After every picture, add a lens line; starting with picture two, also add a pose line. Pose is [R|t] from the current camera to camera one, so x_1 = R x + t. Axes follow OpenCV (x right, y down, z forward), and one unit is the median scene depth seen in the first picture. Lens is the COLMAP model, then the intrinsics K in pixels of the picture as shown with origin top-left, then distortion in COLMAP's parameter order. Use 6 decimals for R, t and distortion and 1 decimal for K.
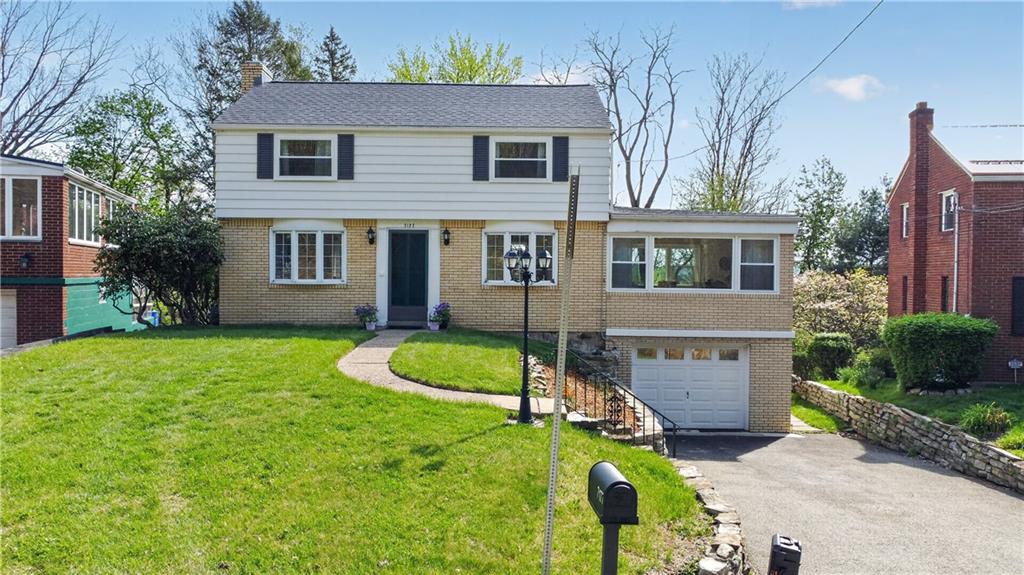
lens RADIAL K [[682.5, 0, 512.0], [0, 682.5, 287.5], [0, 0, 1]] dist [0.000222, -0.000193]
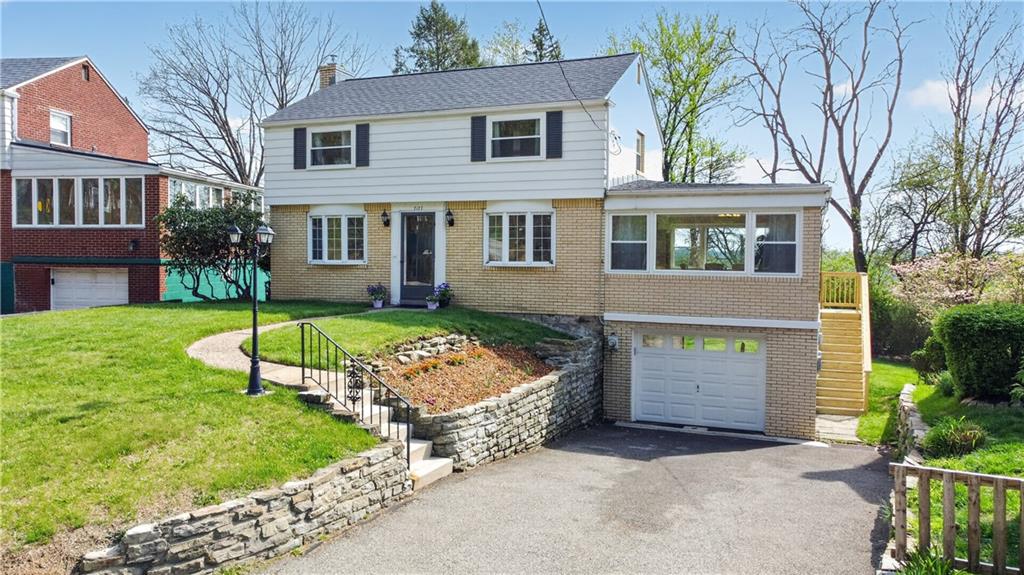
lens RADIAL K [[738.5, 0, 512.0], [0, 738.5, 287.5], [0, 0, 1]] dist [0.002569, 0.000354]
pose [[0.929821, 0.014150, -0.367740, 0.396576], [-0.005940, 0.999707, 0.023447, 0.002637], [0.367964, -0.019617, 0.929633, 0.007685]]
